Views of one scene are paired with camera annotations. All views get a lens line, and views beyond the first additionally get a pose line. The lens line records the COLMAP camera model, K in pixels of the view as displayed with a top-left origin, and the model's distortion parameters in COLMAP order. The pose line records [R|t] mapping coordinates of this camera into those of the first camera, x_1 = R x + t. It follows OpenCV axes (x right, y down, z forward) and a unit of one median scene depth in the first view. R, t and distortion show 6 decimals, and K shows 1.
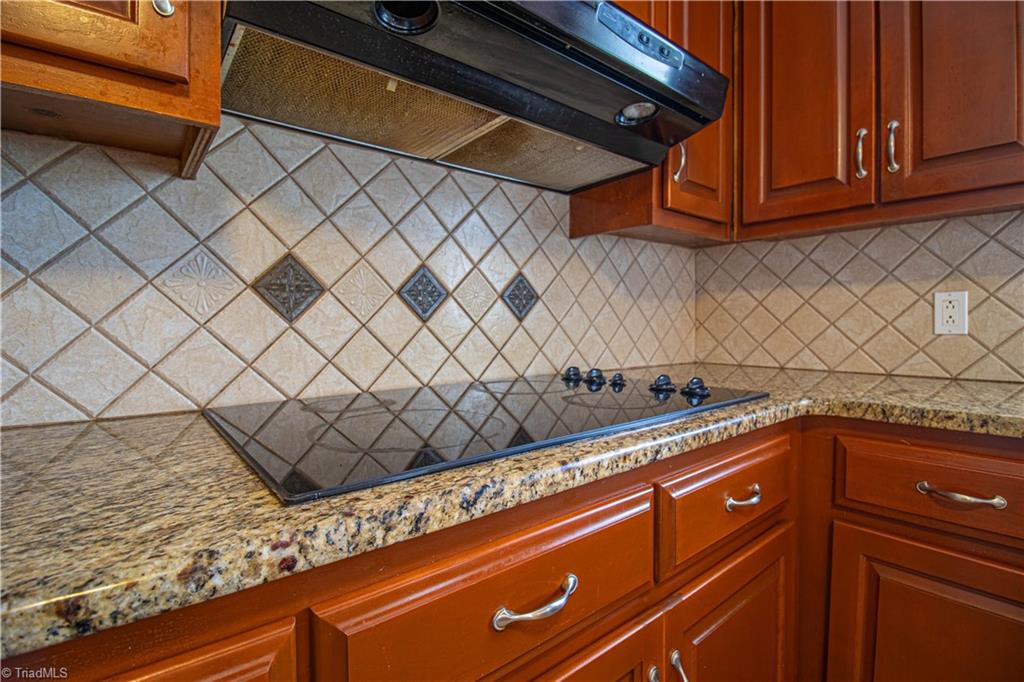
lens RADIAL K [[479.2, 0, 510.5], [0, 479.2, 336.4], [0, 0, 1]] dist [-0.005478, -0.008250]
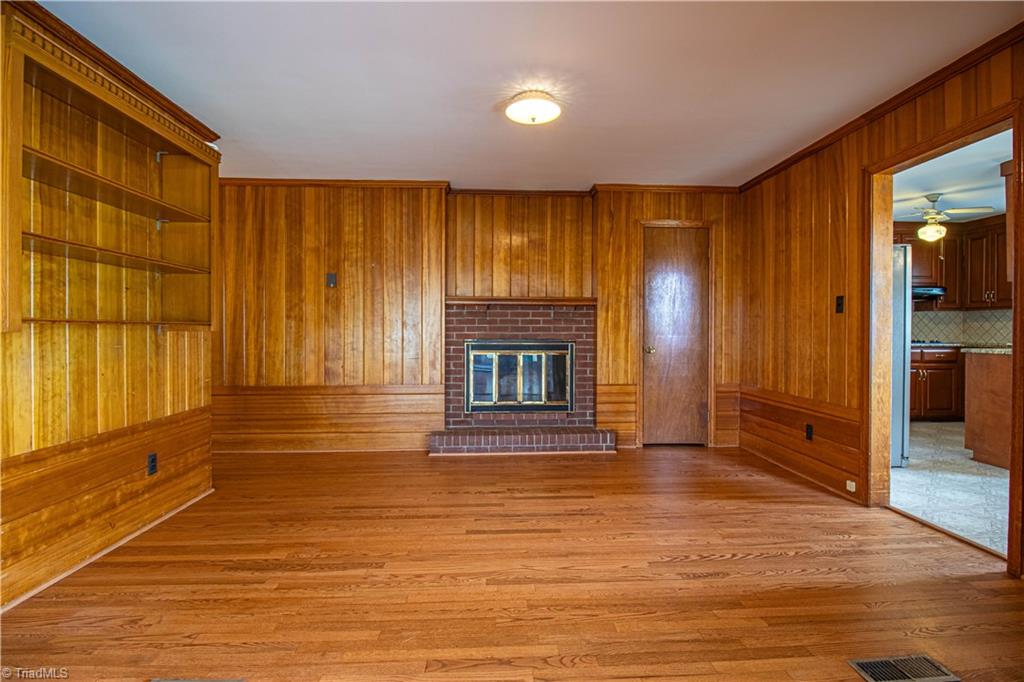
lens RADIAL K [[479.2, 0, 516.7], [0, 479.2, 335.1], [0, 0, 1]] dist [-0.005478, -0.008250]
pose [[0.803825, 0.010333, -0.594776, -0.276640], [-0.019336, 0.999775, -0.008764, 0.156539], [0.594551, 0.018545, 0.803844, -6.061435]]
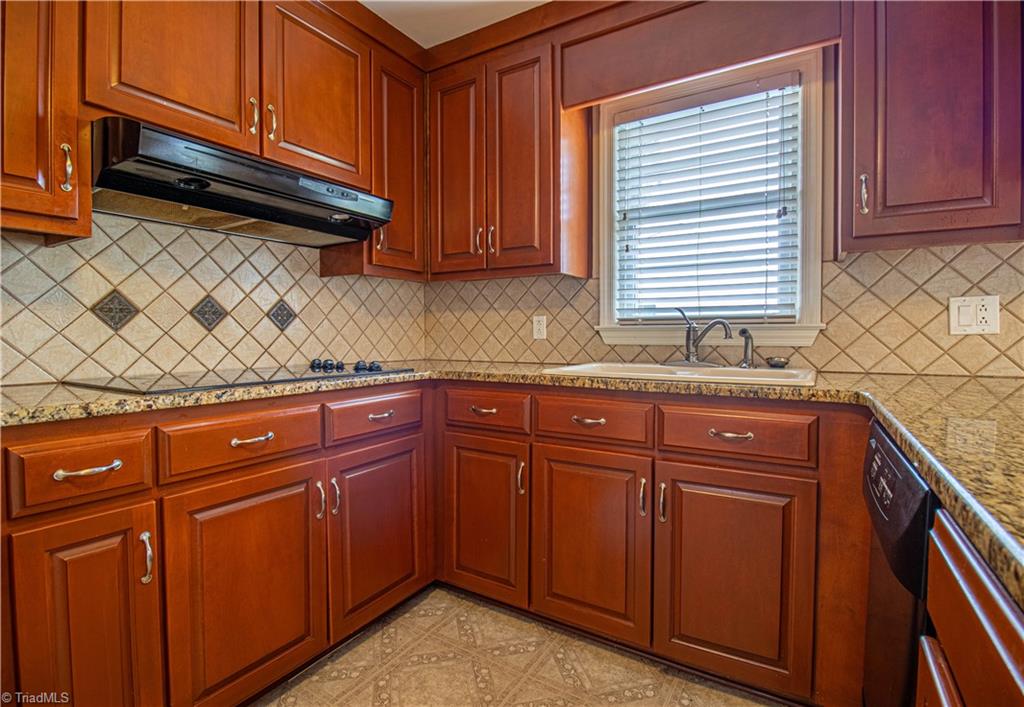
lens RADIAL K [[499.3, 0, 517.5], [0, 499.3, 350.2], [0, 0, 1]] dist [-0.003096, -0.010251]
pose [[0.941234, -0.007887, 0.337664, 0.225905], [0.005692, 0.999956, 0.007492, 0.027480], [-0.337708, -0.005130, 0.941237, -0.913068]]
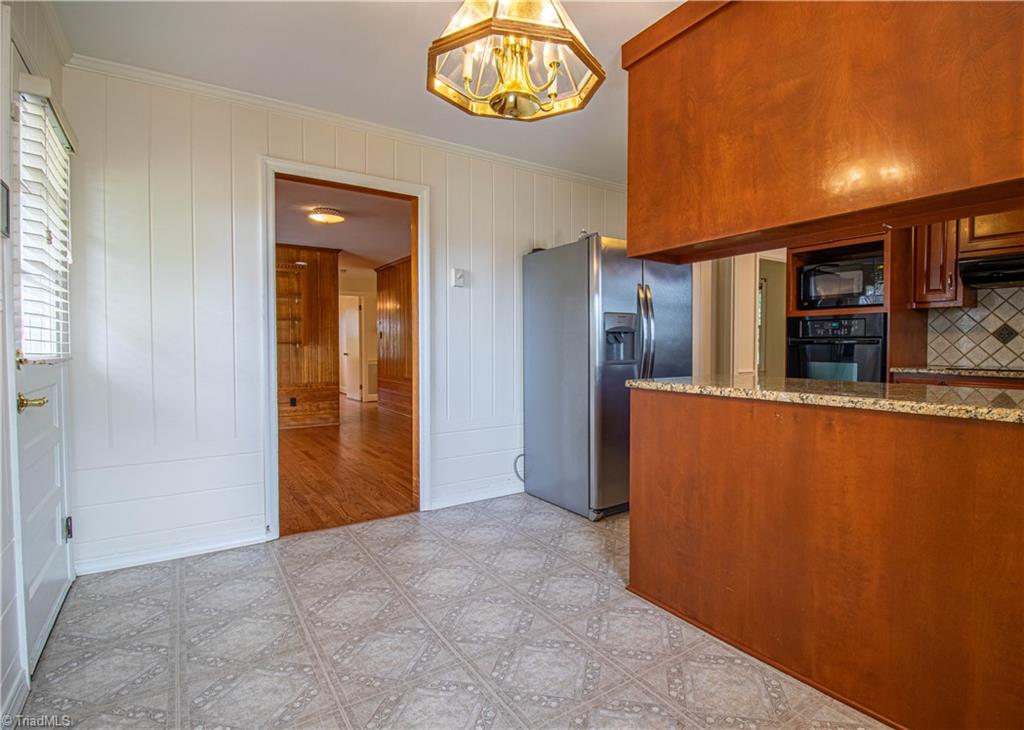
lens RADIAL K [[509.5, 0, 547.6], [0, 509.5, 362.3], [0, 0, 1]] dist [-0.001295, -0.001388]
pose [[-0.060044, 0.036421, -0.997531, 2.795951], [-0.024884, 0.998969, 0.037971, 0.035517], [0.997886, 0.027103, -0.059076, -1.687236]]
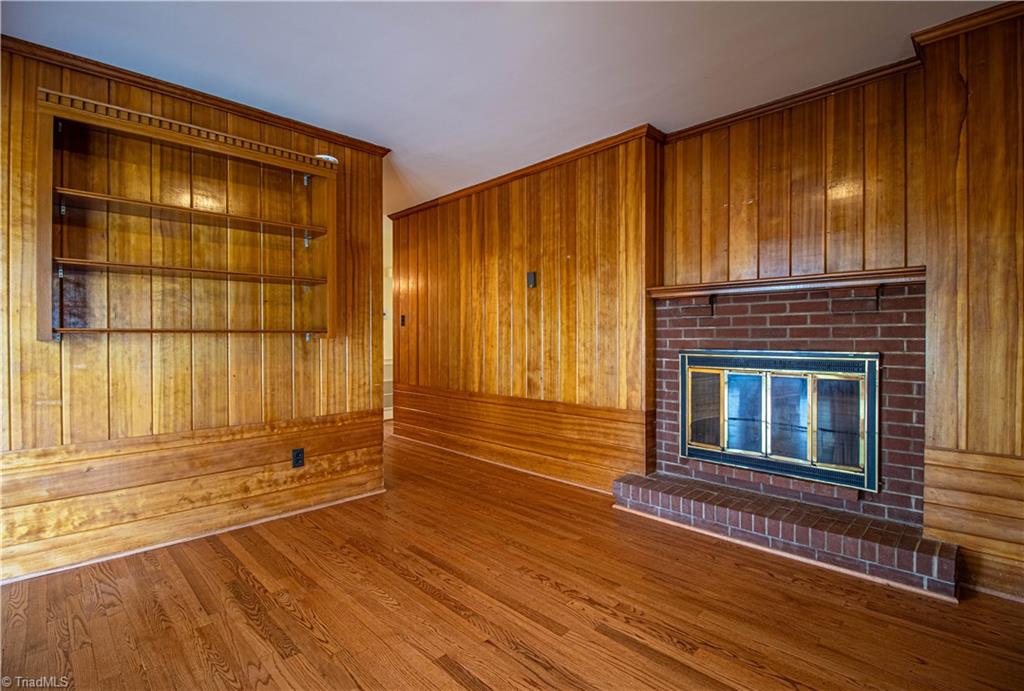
lens RADIAL K [[479.2, 0, 521.7], [0, 479.2, 341.4], [0, 0, 1]] dist [-0.005478, -0.008250]
pose [[0.102916, 0.011807, -0.994620, -0.387869], [-0.021114, 0.999730, 0.009683, 0.114035], [0.994466, 0.020004, 0.103137, -4.192707]]
